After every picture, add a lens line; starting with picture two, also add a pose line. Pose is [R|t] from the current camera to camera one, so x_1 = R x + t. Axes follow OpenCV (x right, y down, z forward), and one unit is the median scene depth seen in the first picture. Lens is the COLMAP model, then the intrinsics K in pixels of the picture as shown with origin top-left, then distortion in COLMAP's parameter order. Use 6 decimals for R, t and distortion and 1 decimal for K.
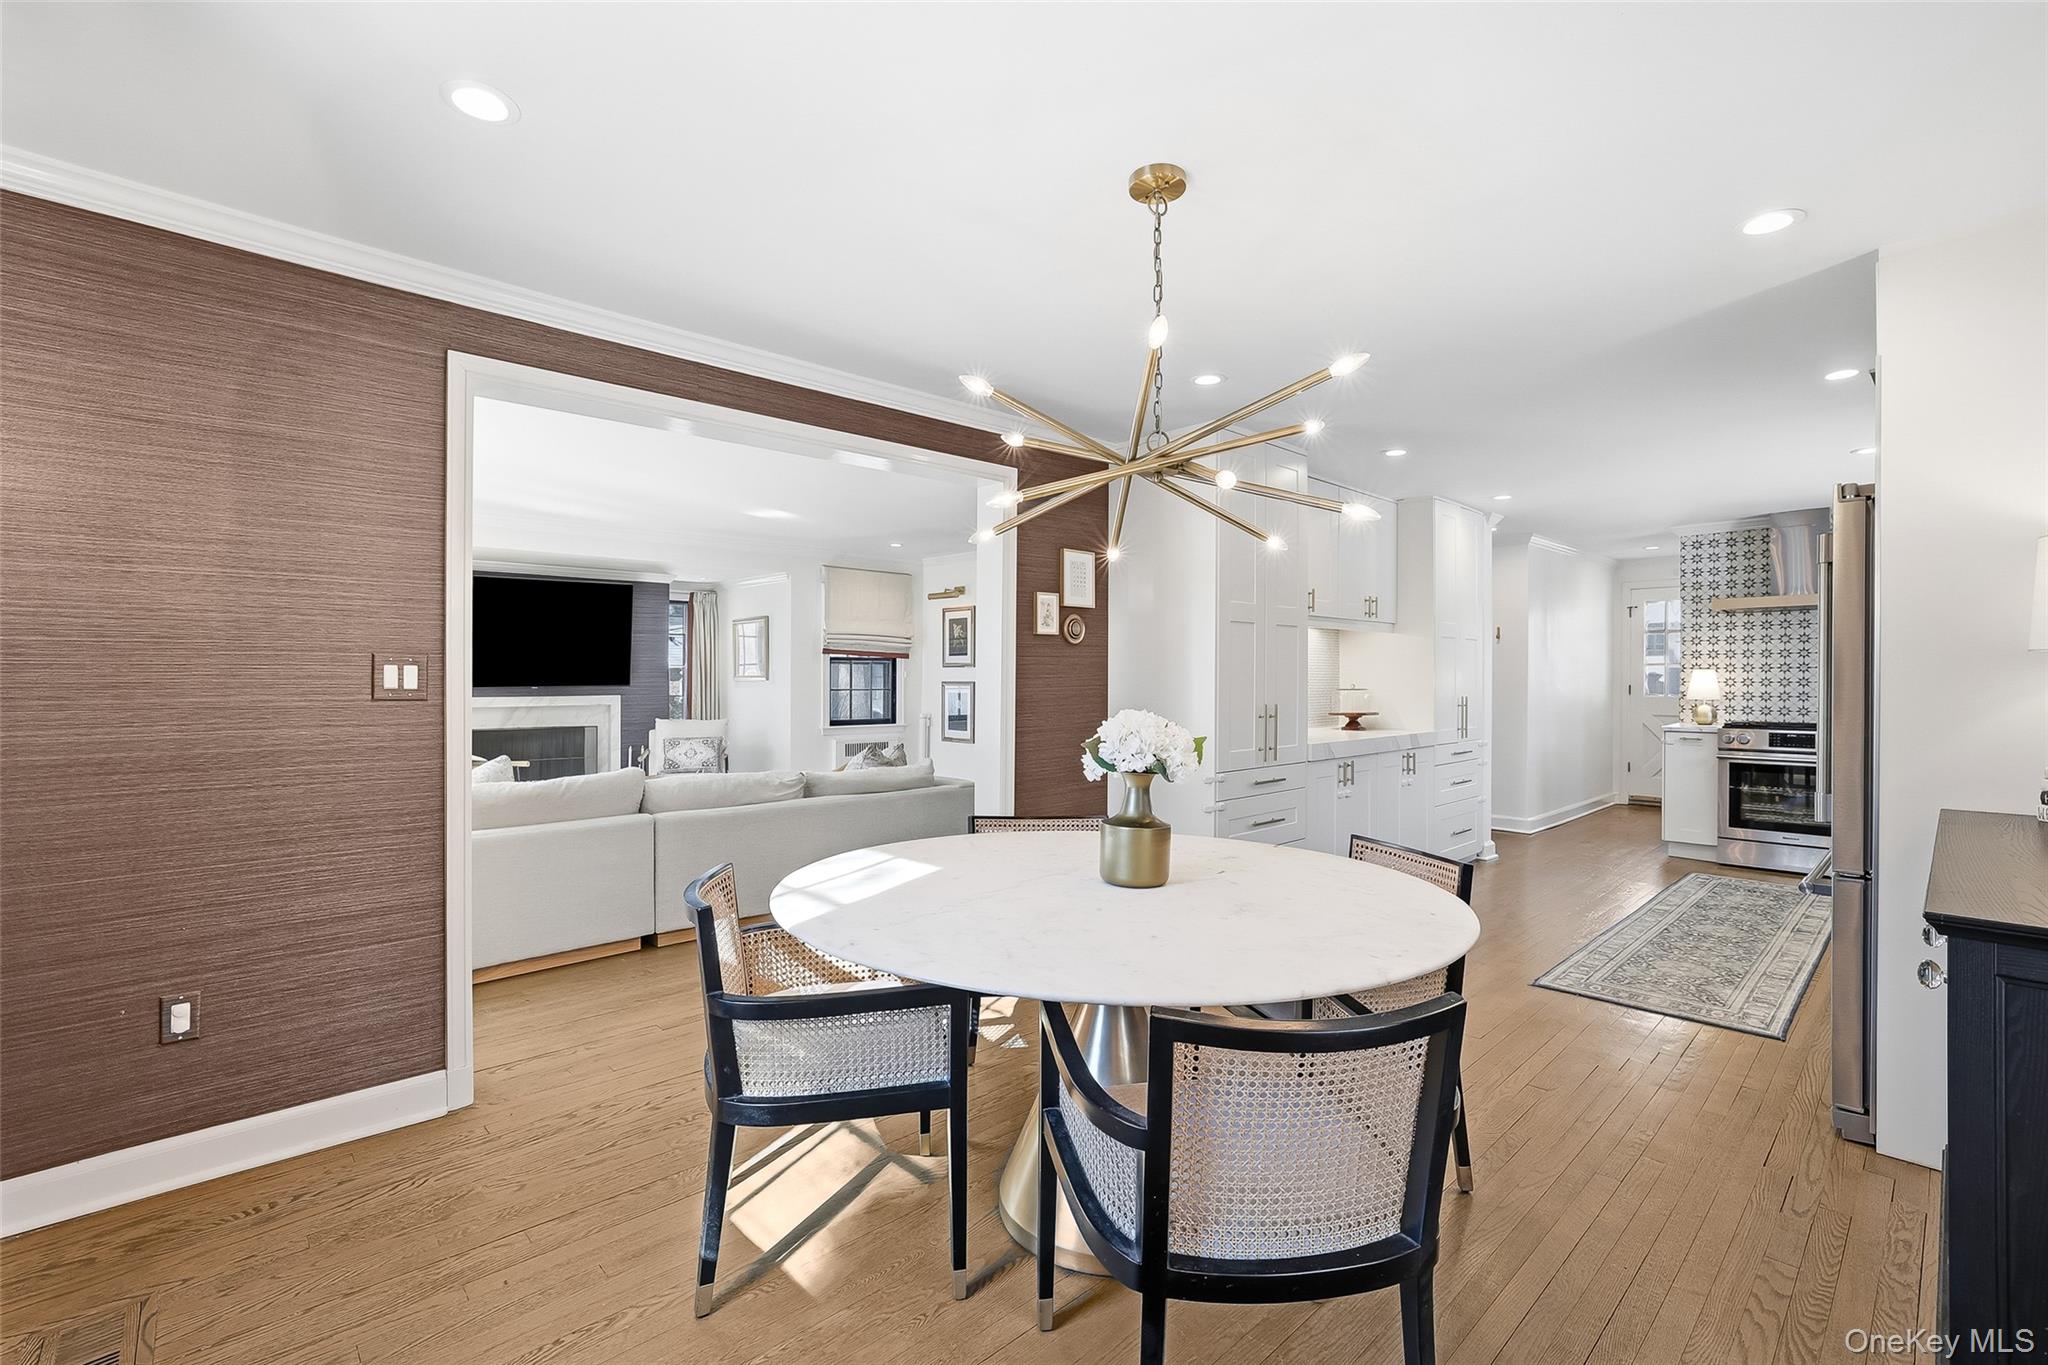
lens RADIAL K [[895.2, 0, 1016.2], [0, 895.2, 680.6], [0, 0, 1]] dist [-0.035879, 0.013101]
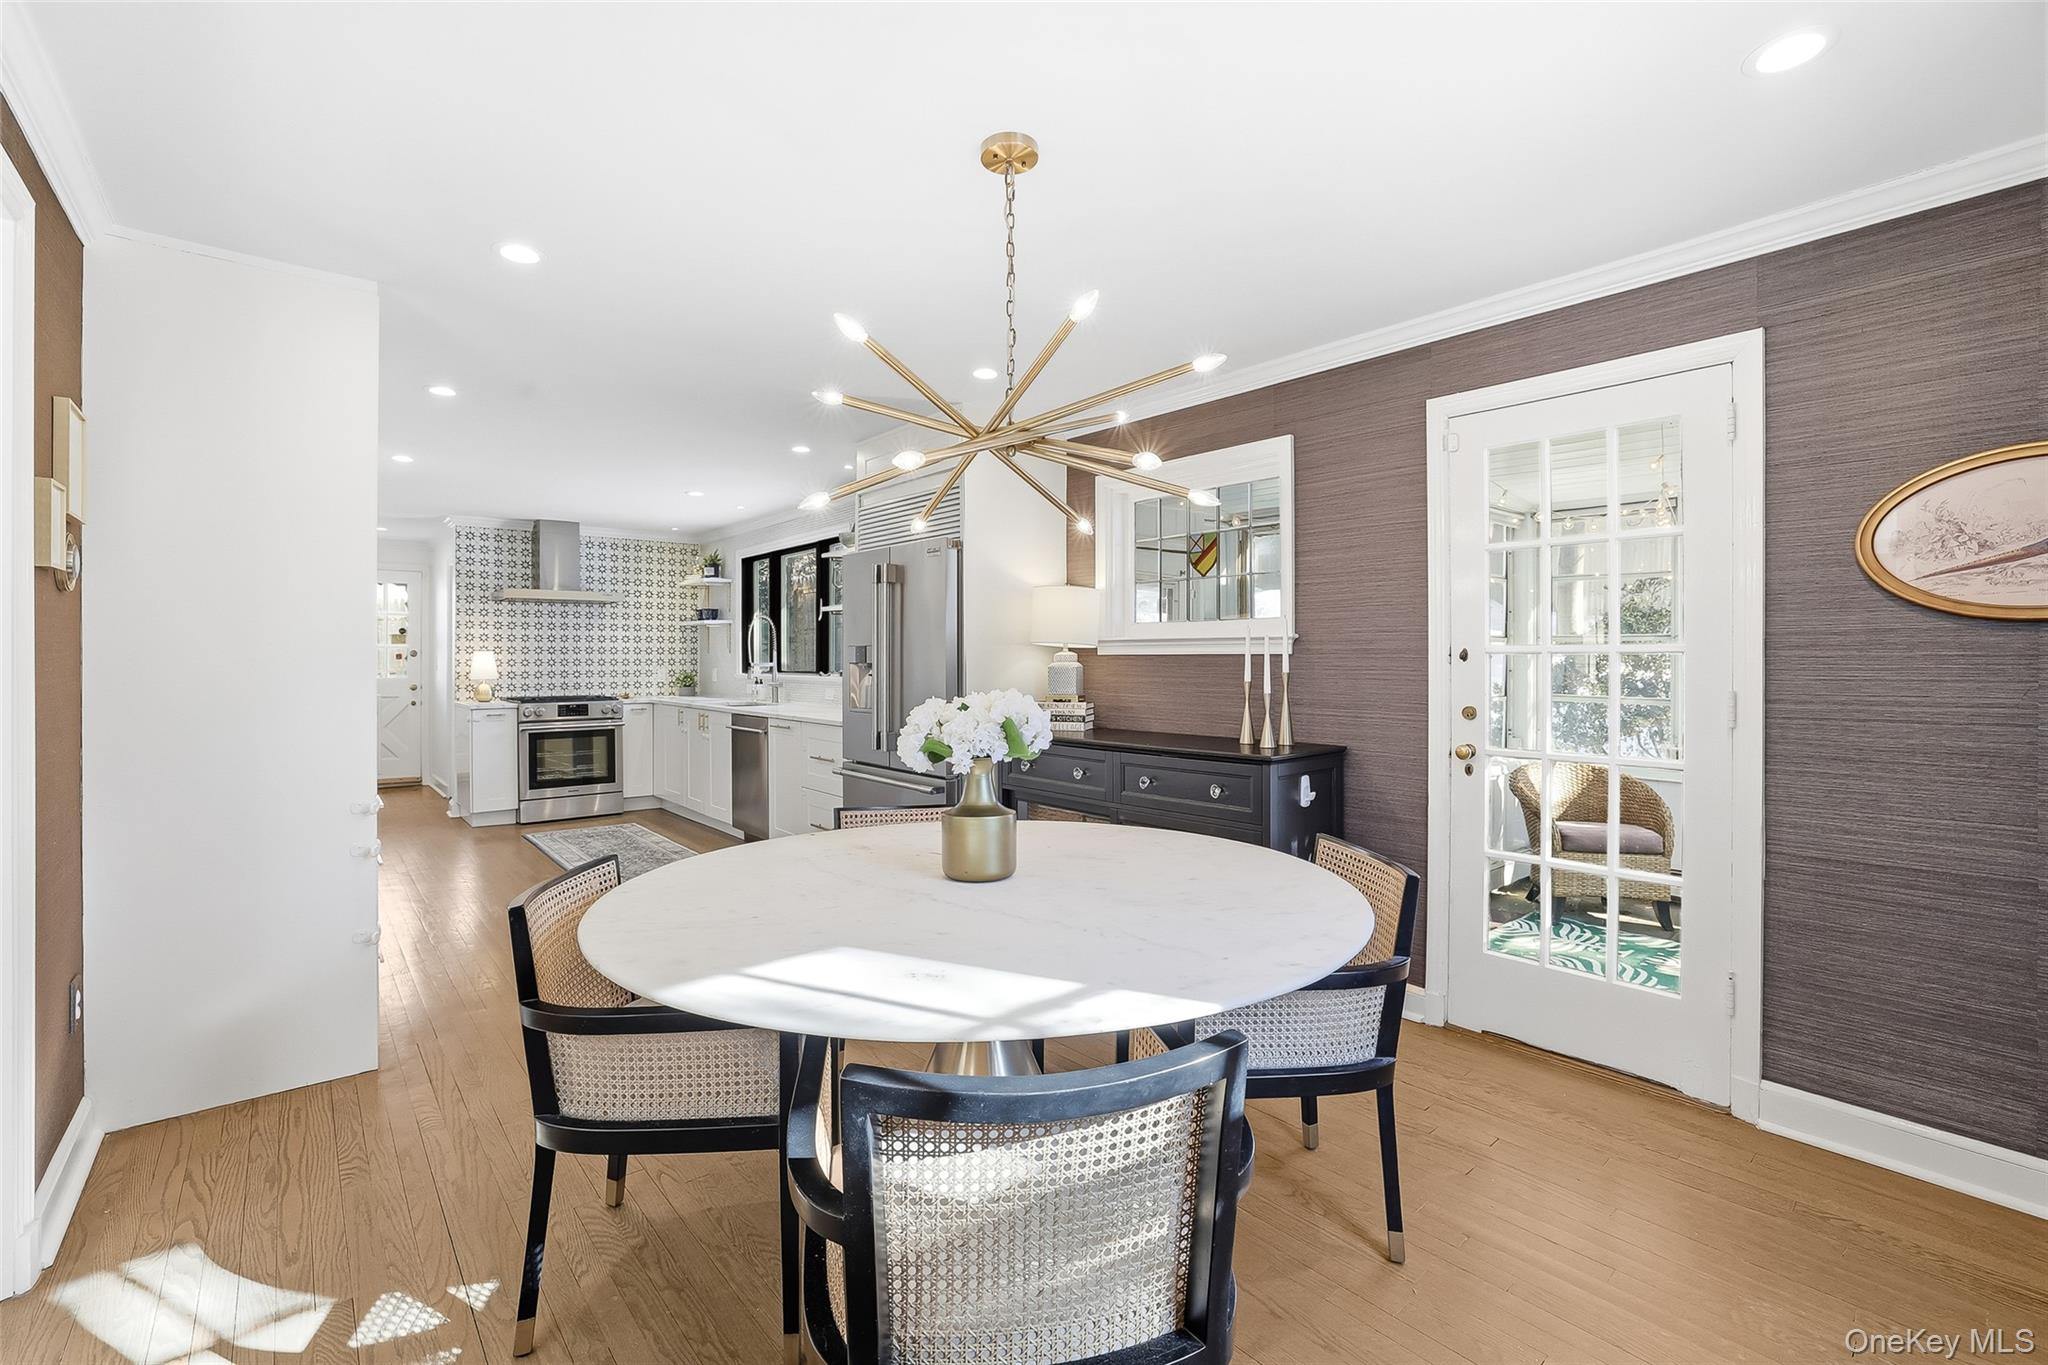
lens RADIAL K [[862.1, 0, 1000.0], [0, 862.1, 660.1], [0, 0, 1]] dist [-0.038283, 0.000189]
pose [[0.053578, -0.003454, 0.998558, -0.243872], [0.008382, 0.999960, 0.003009, 0.000254], [-0.998528, 0.008209, 0.053605, 0.315206]]
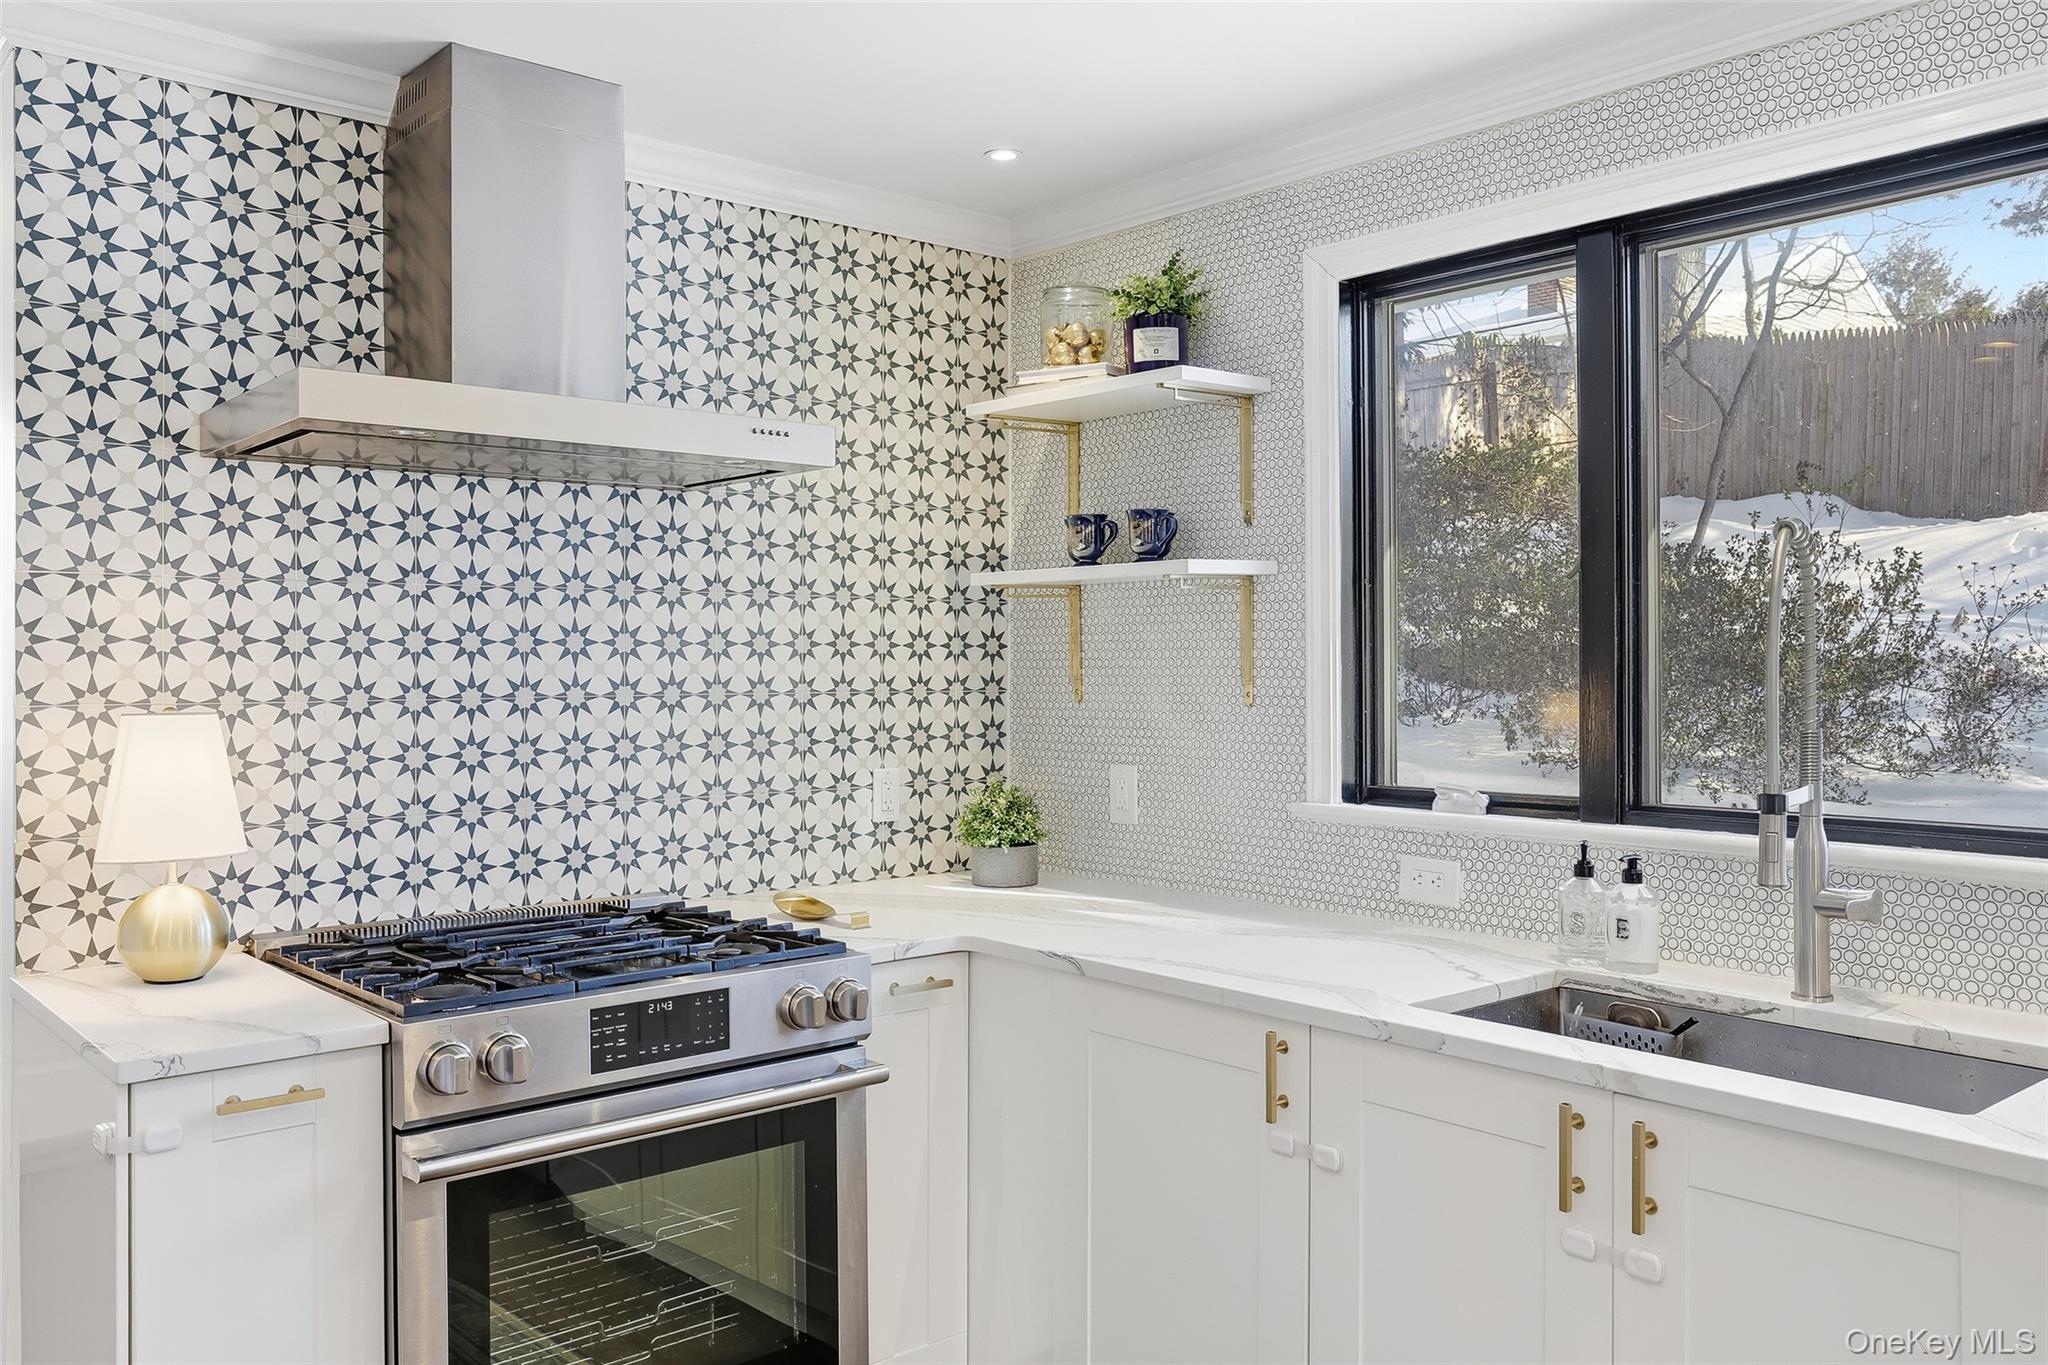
lens RADIAL K [[1603.2, 0, 1024.7], [0, 1603.2, 670.4], [0, 0, 1]] dist [-0.047439, 0.048889]
pose [[0.037250, -0.006767, 0.999283, 0.431771], [0.007342, 0.999952, 0.006498, -0.024640], [-0.999279, 0.007095, 0.037298, 0.812890]]
